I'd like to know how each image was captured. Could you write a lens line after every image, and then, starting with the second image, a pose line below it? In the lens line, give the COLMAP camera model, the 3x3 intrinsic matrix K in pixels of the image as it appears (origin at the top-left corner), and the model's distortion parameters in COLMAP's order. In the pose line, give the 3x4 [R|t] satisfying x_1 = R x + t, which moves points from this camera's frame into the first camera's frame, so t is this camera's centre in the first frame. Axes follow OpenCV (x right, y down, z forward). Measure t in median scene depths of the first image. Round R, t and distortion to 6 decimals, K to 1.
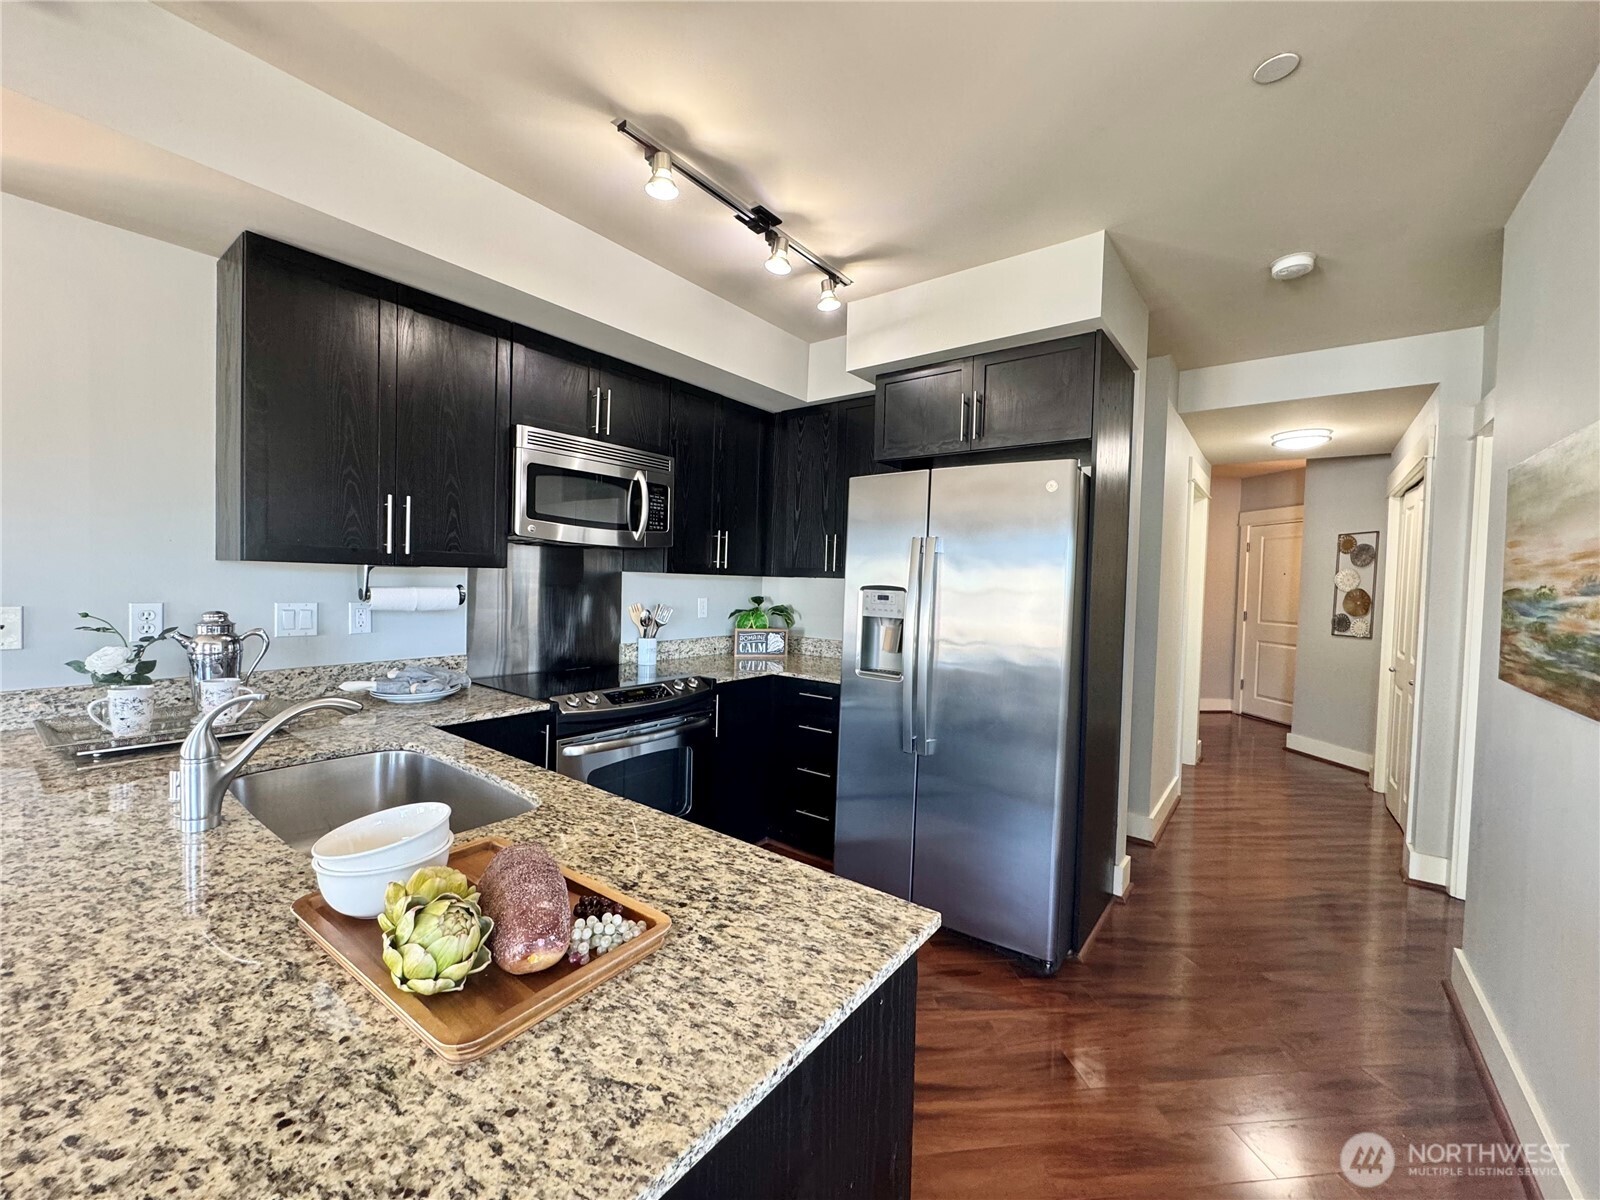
lens RADIAL K [[638.9, 0, 800.0], [0, 638.9, 600.0], [0, 0, 1]] dist [0.000374, -0.000056]
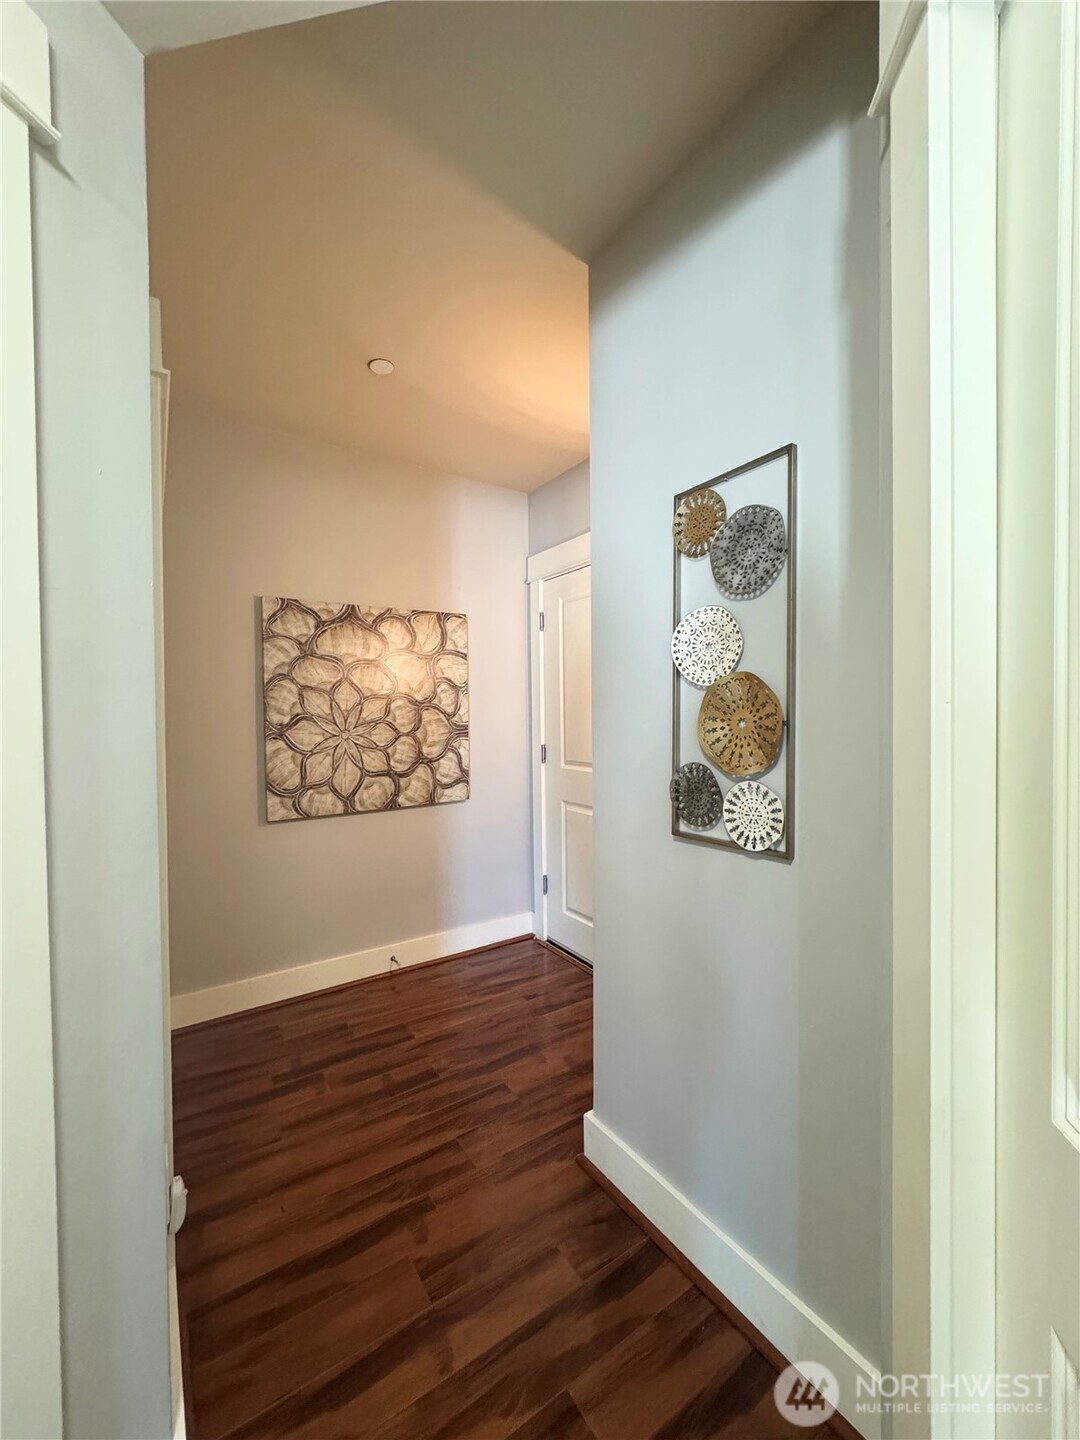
lens RADIAL K [[575.0, 0, 540.0], [0, 575.0, 720.0], [0, 0, 1]] dist [0.000374, -0.000056]
pose [[0.893576, -0.040589, 0.447073, 0.673718], [0.047788, 0.998846, -0.004831, -0.000429], [-0.446361, 0.025681, 0.894484, 0.803972]]
